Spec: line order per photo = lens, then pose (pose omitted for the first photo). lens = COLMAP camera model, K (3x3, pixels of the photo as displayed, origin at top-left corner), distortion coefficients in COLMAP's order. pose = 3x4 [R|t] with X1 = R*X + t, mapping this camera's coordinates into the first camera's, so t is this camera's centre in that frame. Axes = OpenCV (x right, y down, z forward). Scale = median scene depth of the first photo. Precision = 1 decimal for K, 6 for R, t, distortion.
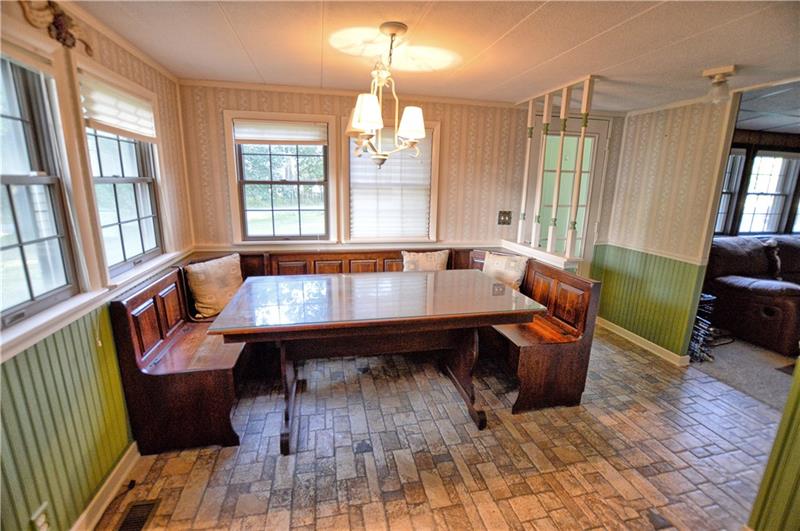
lens RADIAL K [[358.8, 0, 395.1], [0, 358.8, 265.8], [0, 0, 1]] dist [-0.018289, 0.000771]
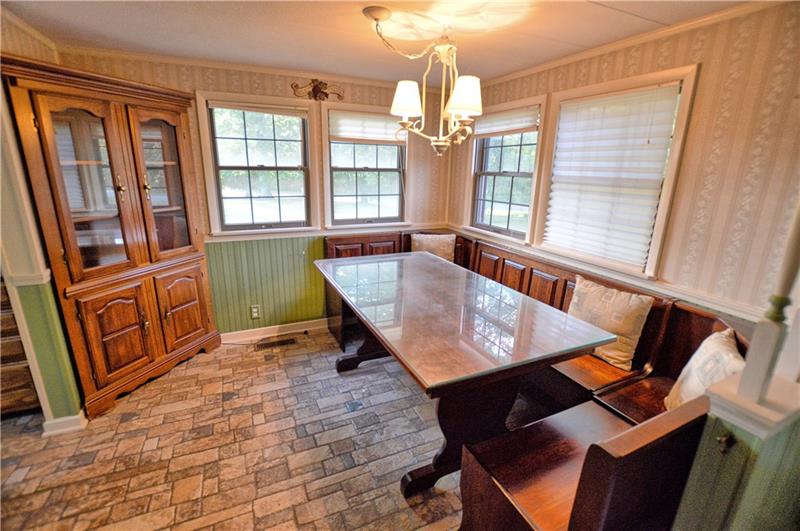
lens RADIAL K [[358.8, 0, 394.2], [0, 358.8, 264.9], [0, 0, 1]] dist [-0.018289, 0.000771]
pose [[0.220026, 0.241053, -0.945242, 0.817407], [-0.240118, 0.952557, 0.187026, -0.143806], [0.945480, 0.185819, 0.267468, 0.670361]]
